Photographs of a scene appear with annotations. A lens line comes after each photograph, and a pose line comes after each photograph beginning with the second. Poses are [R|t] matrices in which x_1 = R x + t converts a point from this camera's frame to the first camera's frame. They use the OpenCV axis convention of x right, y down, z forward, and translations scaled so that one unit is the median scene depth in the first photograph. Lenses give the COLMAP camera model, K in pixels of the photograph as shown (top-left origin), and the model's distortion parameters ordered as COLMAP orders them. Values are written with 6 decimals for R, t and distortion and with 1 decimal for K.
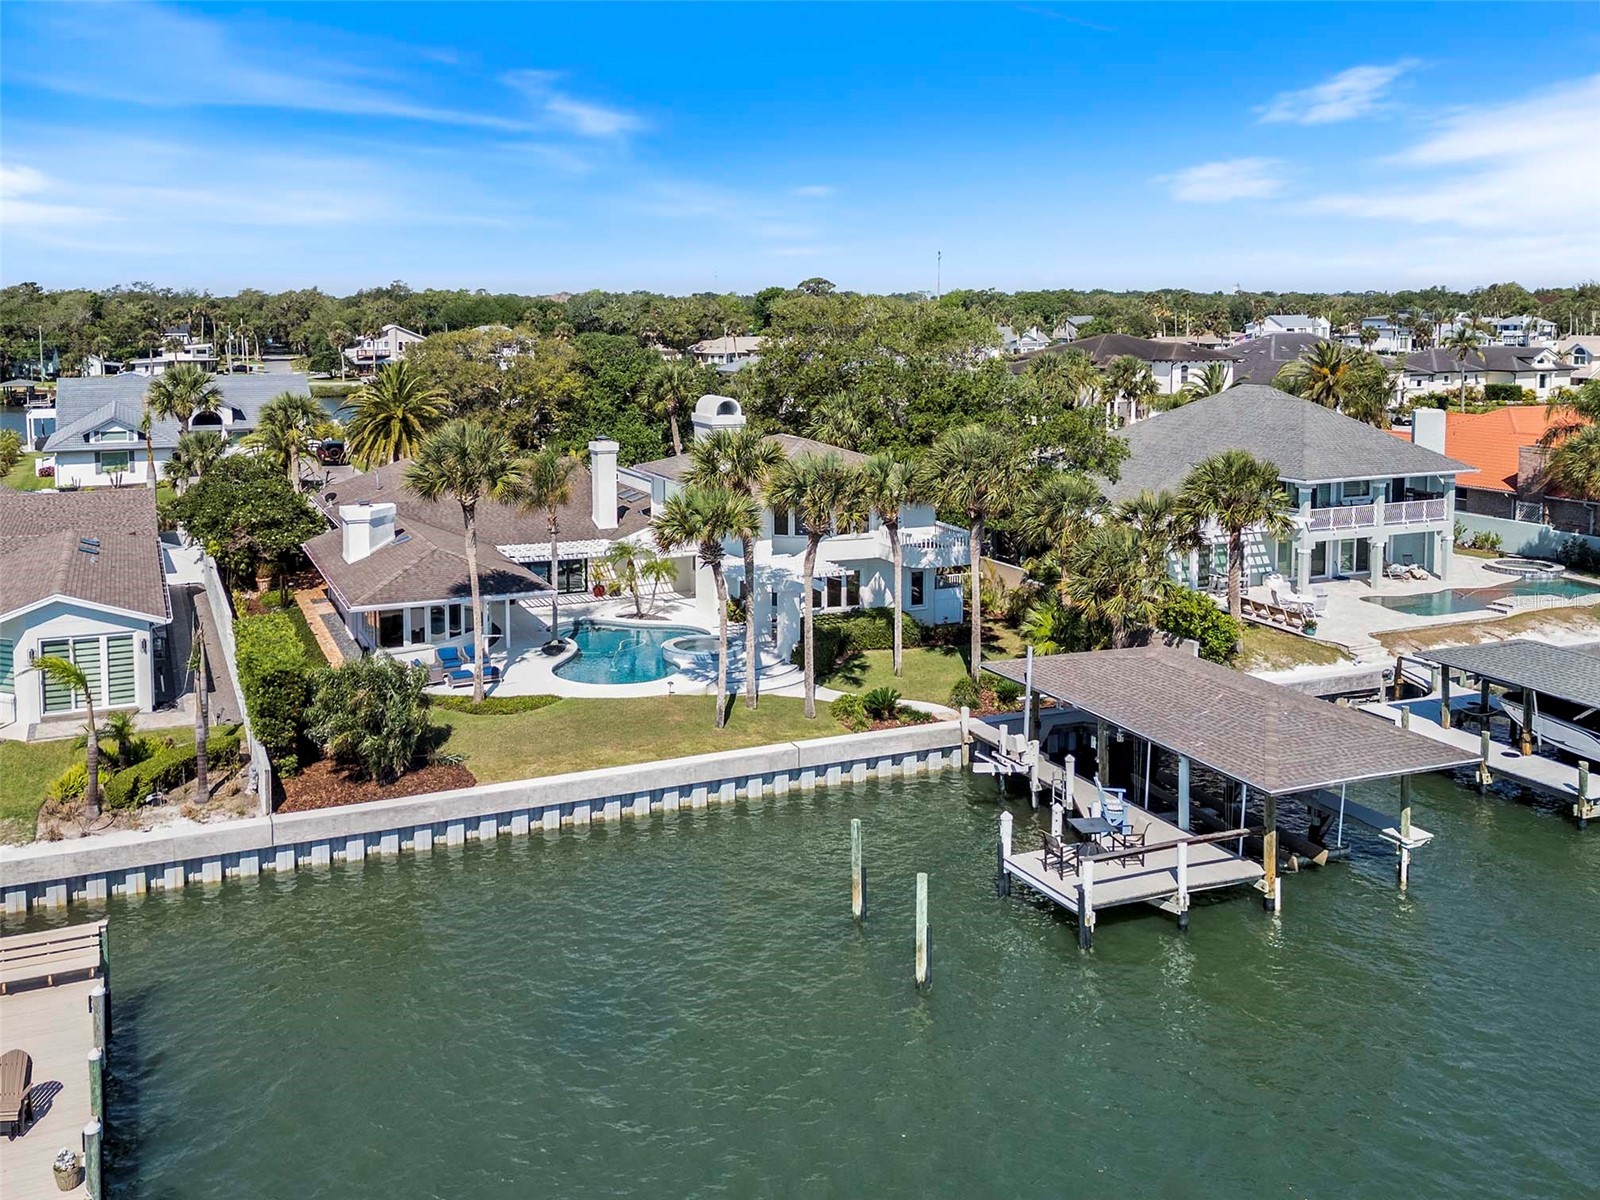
lens RADIAL K [[1124.9, 0, 800.0], [0, 1124.9, 600.0], [0, 0, 1]] dist [0.070916, -0.090436]
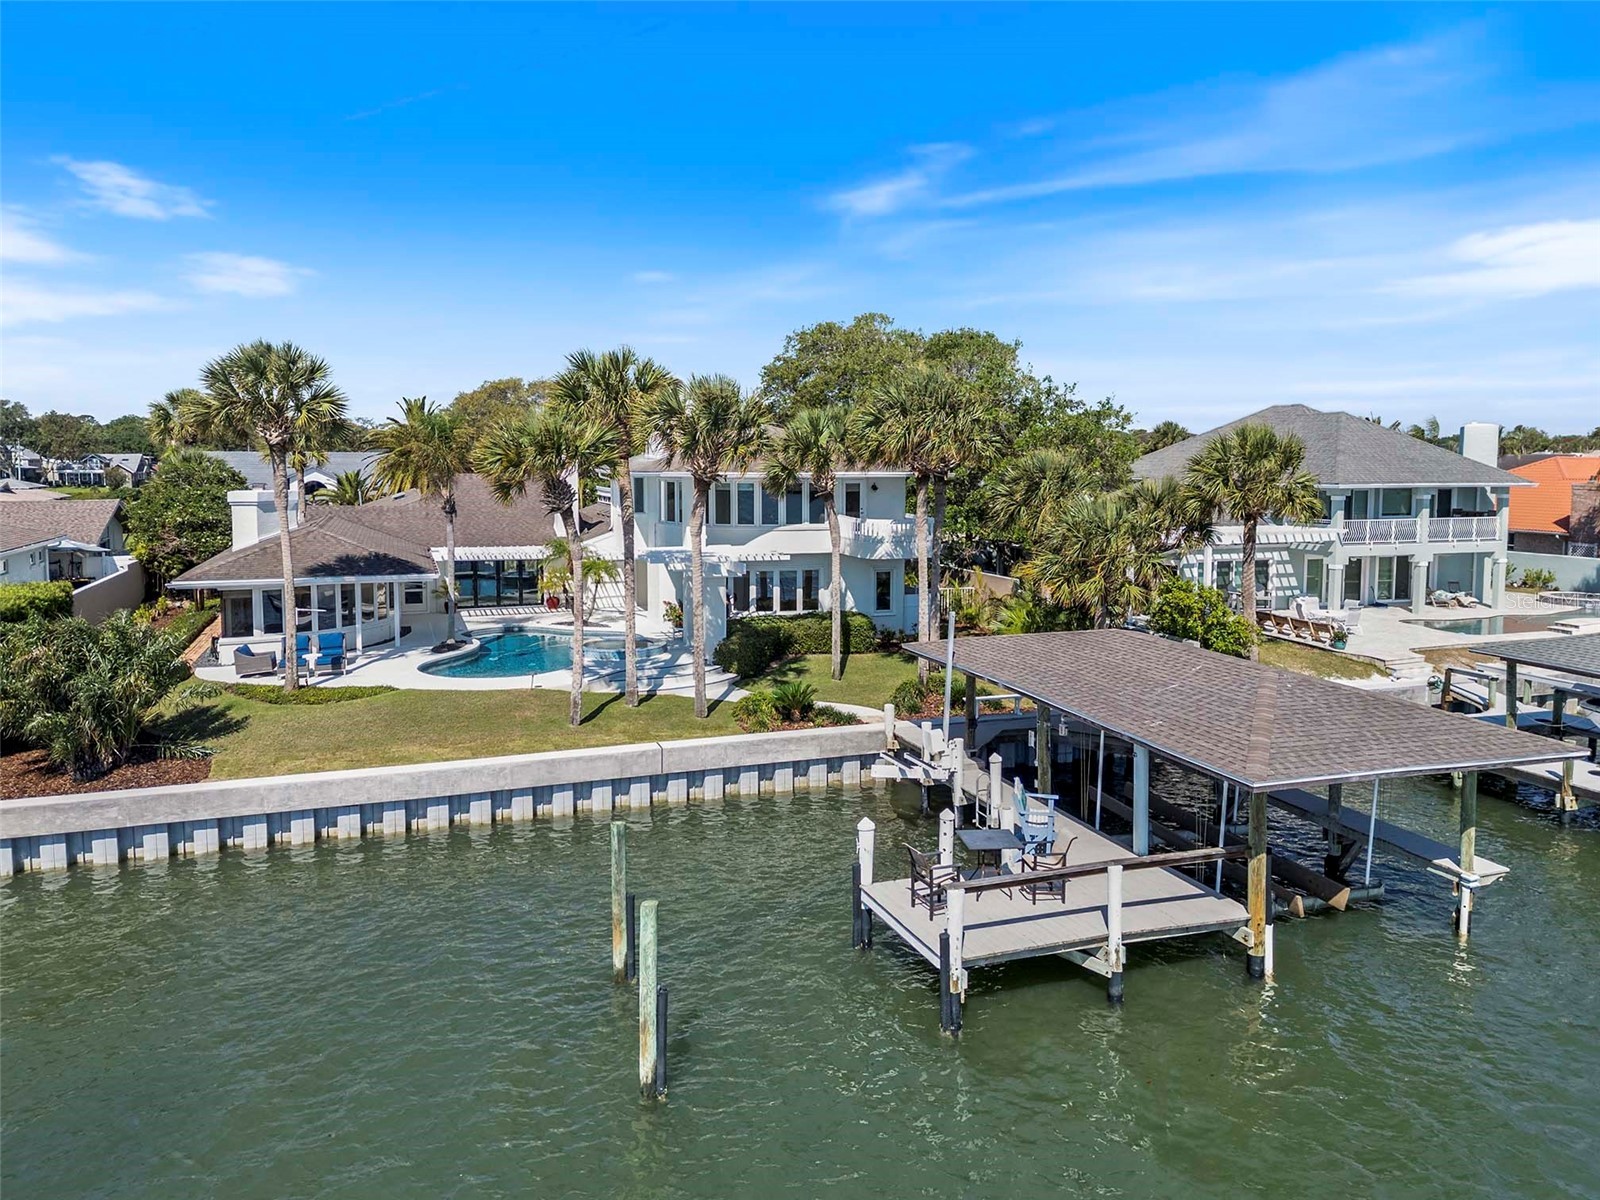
lens RADIAL K [[1052.4, 0, 834.6], [0, 1052.4, 656.0], [0, 0, 1]] dist [0.102629, -0.115490]
pose [[0.999526, 0.015681, -0.026477, 0.140358], [-0.015929, 0.999831, -0.009156, 0.075746], [0.026329, 0.009574, 0.999607, 0.287715]]
